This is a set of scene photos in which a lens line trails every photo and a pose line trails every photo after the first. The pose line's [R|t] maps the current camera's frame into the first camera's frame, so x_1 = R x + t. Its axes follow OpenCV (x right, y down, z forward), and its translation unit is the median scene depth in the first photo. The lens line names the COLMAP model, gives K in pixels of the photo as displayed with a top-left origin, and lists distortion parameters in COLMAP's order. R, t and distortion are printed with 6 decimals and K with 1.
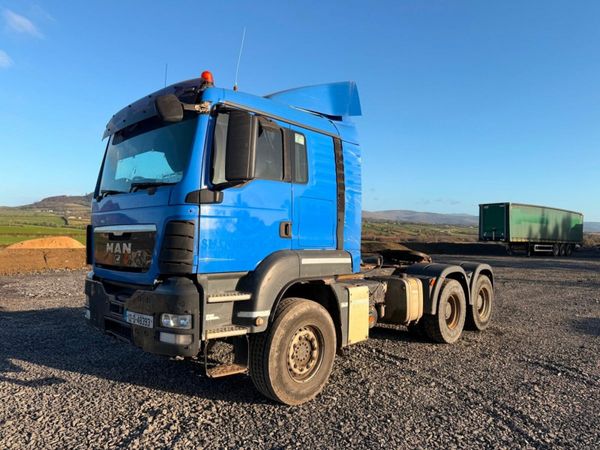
lens RADIAL K [[422.4, 0, 300.7], [0, 422.4, 222.1], [0, 0, 1]] dist [0.010908, -0.013667]
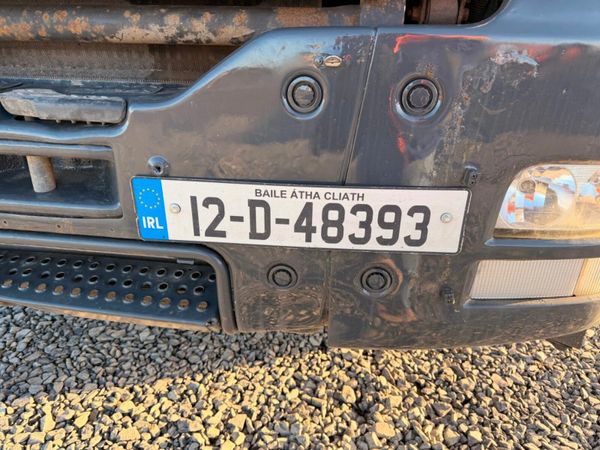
lens RADIAL K [[422.4, 0, 302.0], [0, 422.4, 224.1], [0, 0, 1]] dist [0.010908, -0.013667]
pose [[0.799063, -0.223899, 0.558004, -0.420812], [-0.043988, 0.903819, 0.425649, 0.138524], [-0.599636, -0.364666, 0.712359, 0.766777]]
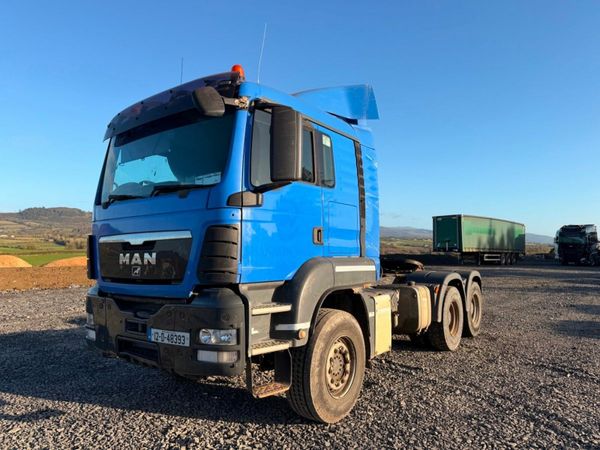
lens RADIAL K [[422.4, 0, 299.8], [0, 422.4, 227.8], [0, 0, 1]] dist [0.010908, -0.013667]
pose [[0.993127, -0.012478, 0.116378, -0.183320], [0.015019, 0.999667, -0.020978, 0.018787], [-0.116078, 0.022582, 0.992983, 0.067248]]
